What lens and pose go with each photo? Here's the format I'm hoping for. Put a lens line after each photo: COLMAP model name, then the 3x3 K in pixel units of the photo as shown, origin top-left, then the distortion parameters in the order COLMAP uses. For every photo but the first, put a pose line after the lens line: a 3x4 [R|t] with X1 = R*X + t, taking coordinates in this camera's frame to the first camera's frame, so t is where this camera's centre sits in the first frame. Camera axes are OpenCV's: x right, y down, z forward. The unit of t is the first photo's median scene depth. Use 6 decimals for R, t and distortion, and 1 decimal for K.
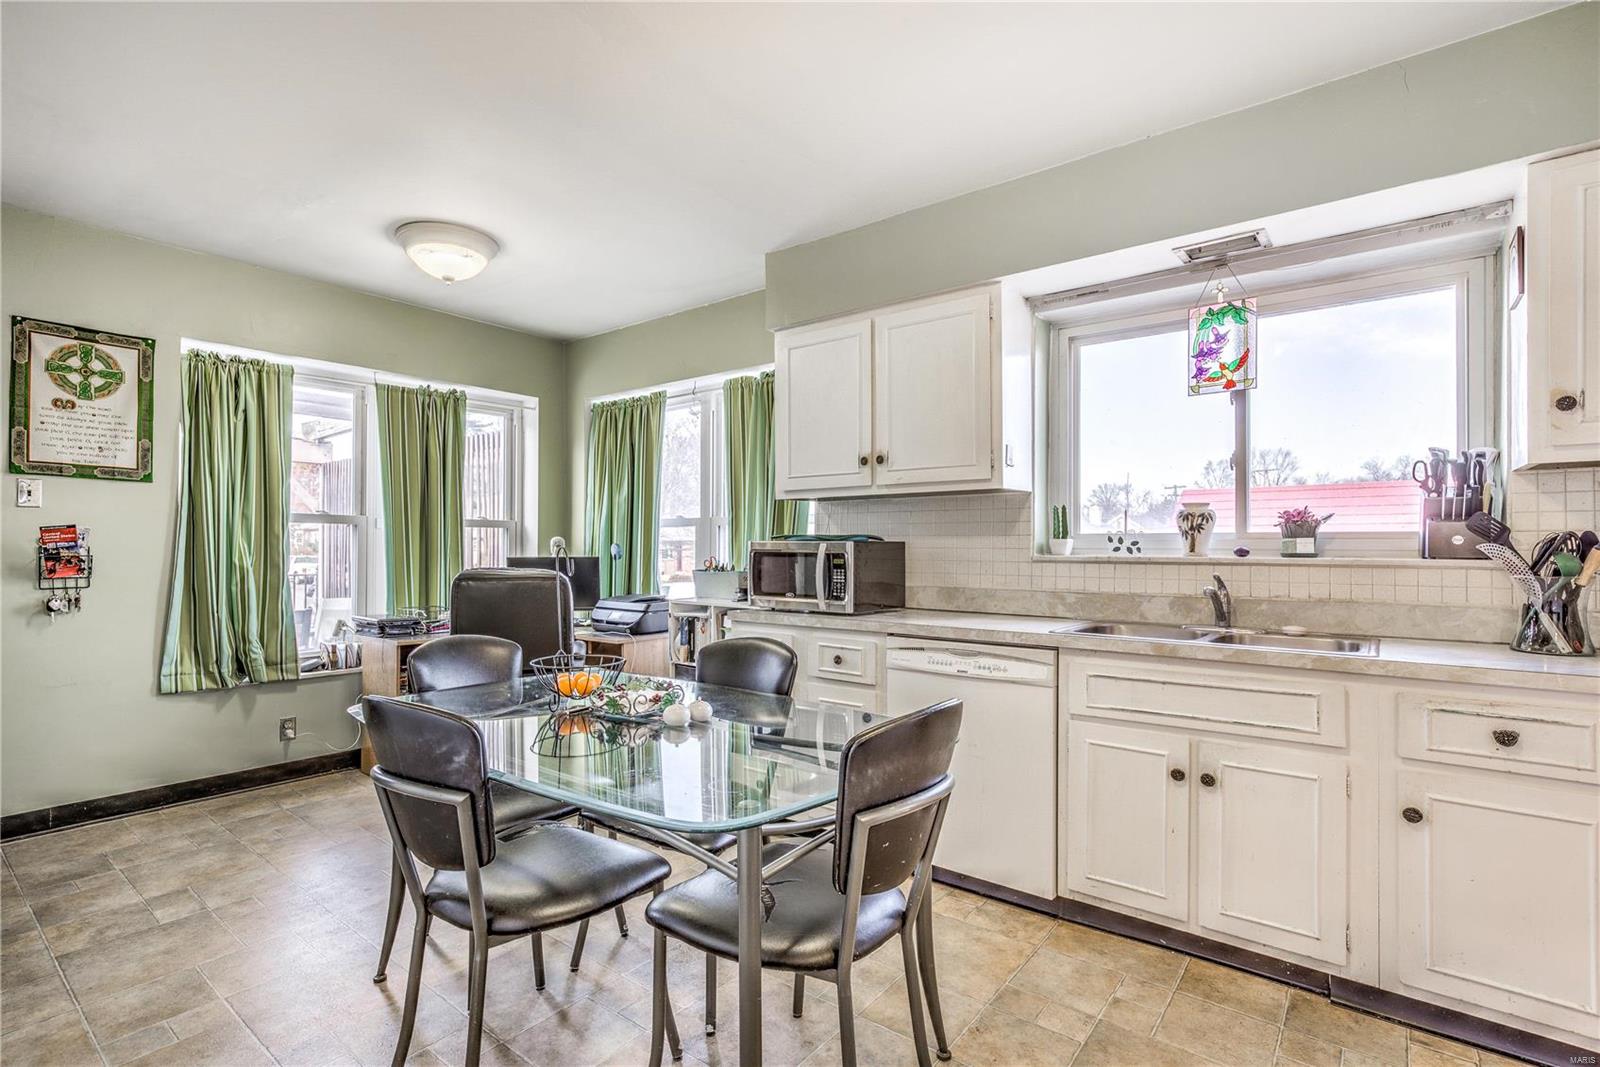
lens RADIAL K [[739.2, 0, 801.5], [0, 739.2, 544.0], [0, 0, 1]] dist [-0.010449, 0.001418]
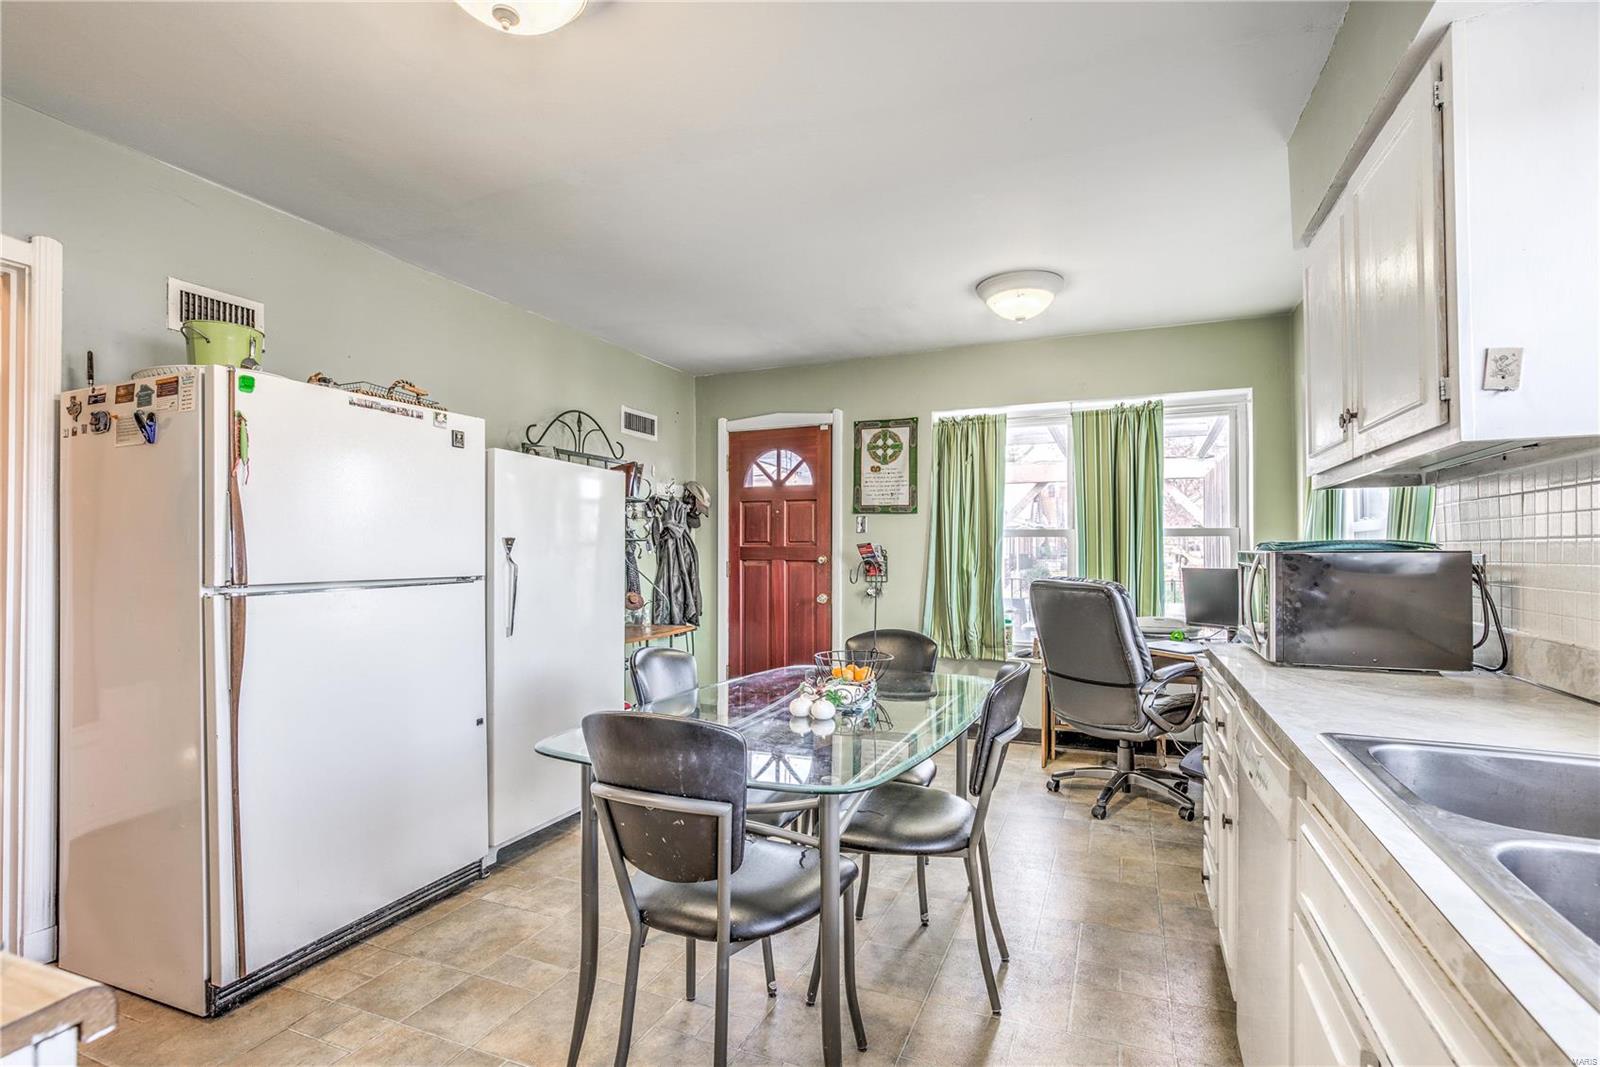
lens RADIAL K [[739.2, 0, 809.5], [0, 739.2, 549.8], [0, 0, 1]] dist [-0.010449, 0.001418]
pose [[0.287816, -0.005743, -0.957669, 0.523088], [0.003596, 0.999981, -0.004916, -0.003327], [0.957679, -0.002029, 0.287831, 0.378591]]
